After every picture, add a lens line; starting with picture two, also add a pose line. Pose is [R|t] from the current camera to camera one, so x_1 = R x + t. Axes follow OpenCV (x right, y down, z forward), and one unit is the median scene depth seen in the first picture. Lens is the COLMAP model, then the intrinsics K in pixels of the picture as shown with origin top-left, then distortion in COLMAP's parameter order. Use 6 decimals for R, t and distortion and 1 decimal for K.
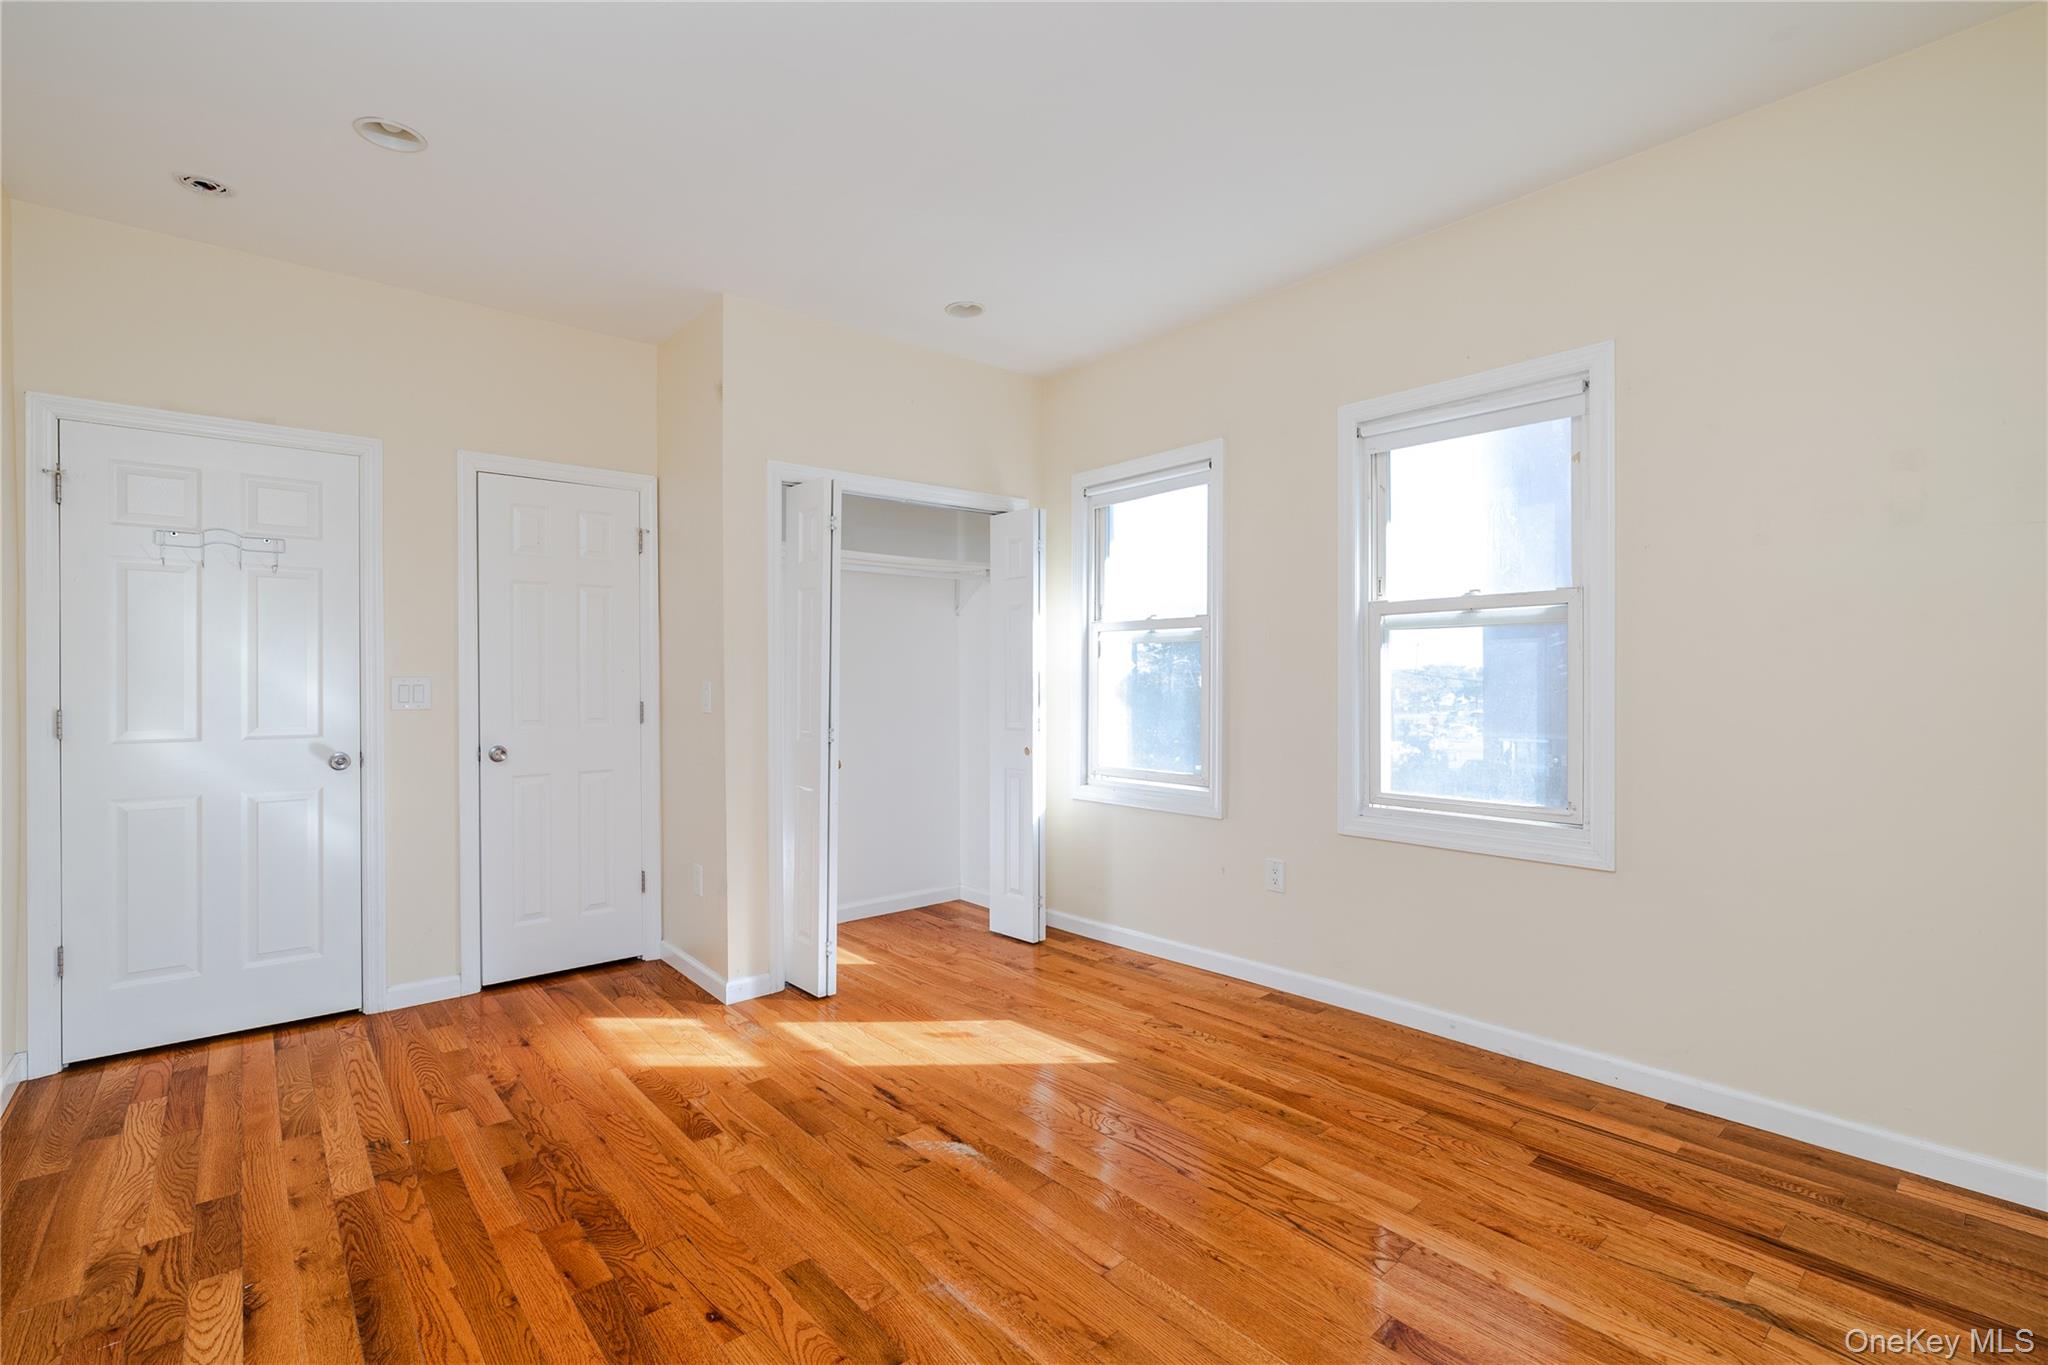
lens RADIAL K [[947.0, 0, 1034.3], [0, 947.0, 677.7], [0, 0, 1]] dist [-0.000309, -0.000223]
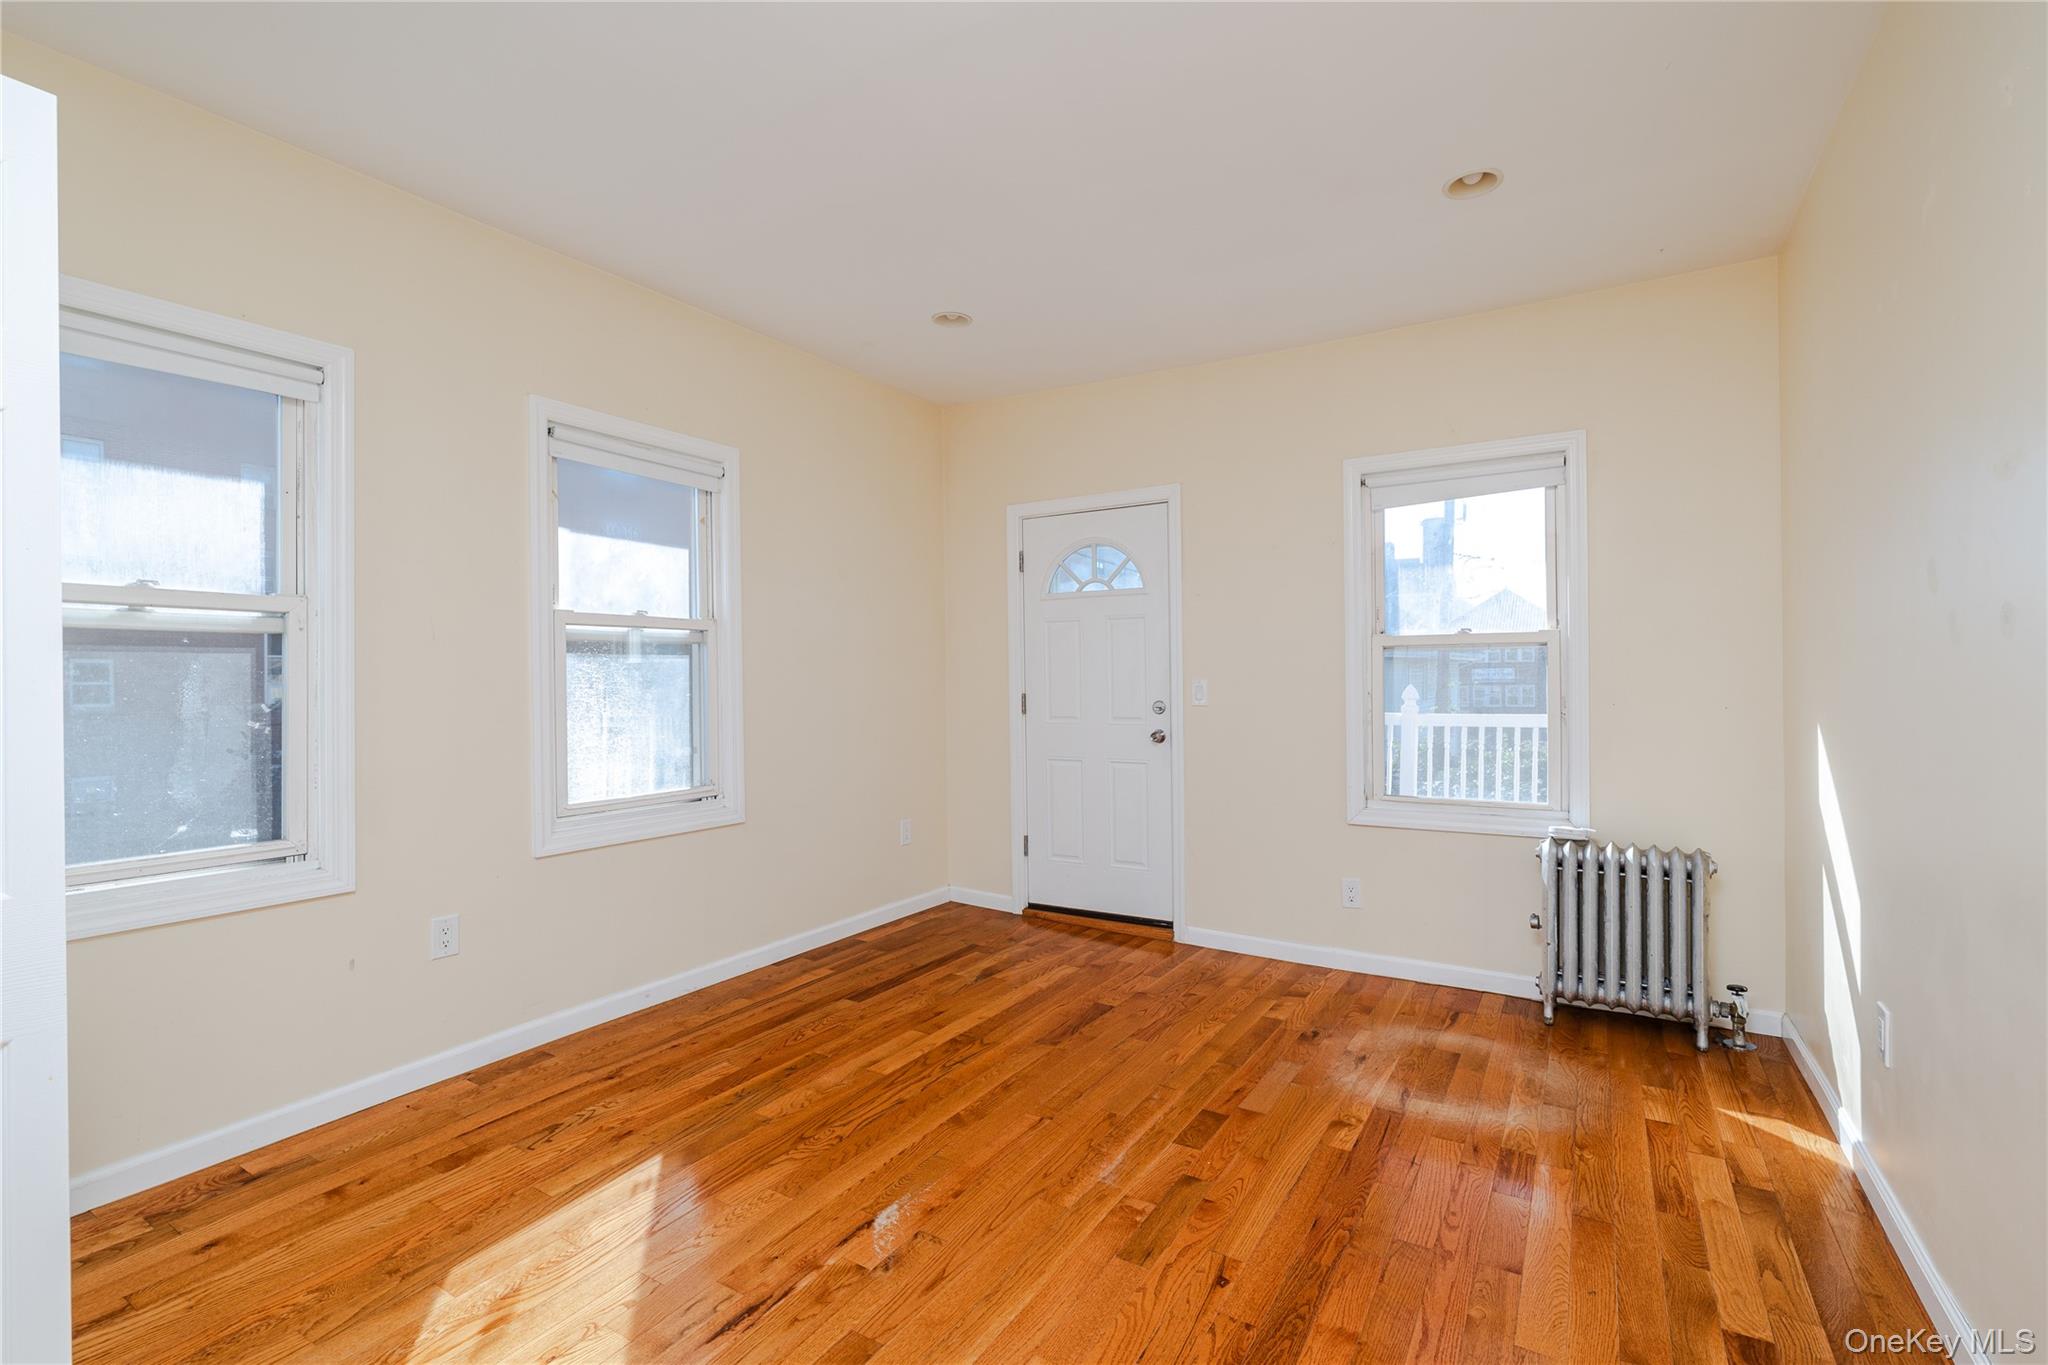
lens RADIAL K [[947.0, 0, 1021.9], [0, 947.0, 679.7], [0, 0, 1]] dist [-0.000309, -0.000223]
pose [[-0.320264, 0.008553, 0.947290, -0.931912], [0.007219, 0.999952, -0.006587, 0.002733], [-0.947301, 0.004729, -0.320311, 1.129032]]
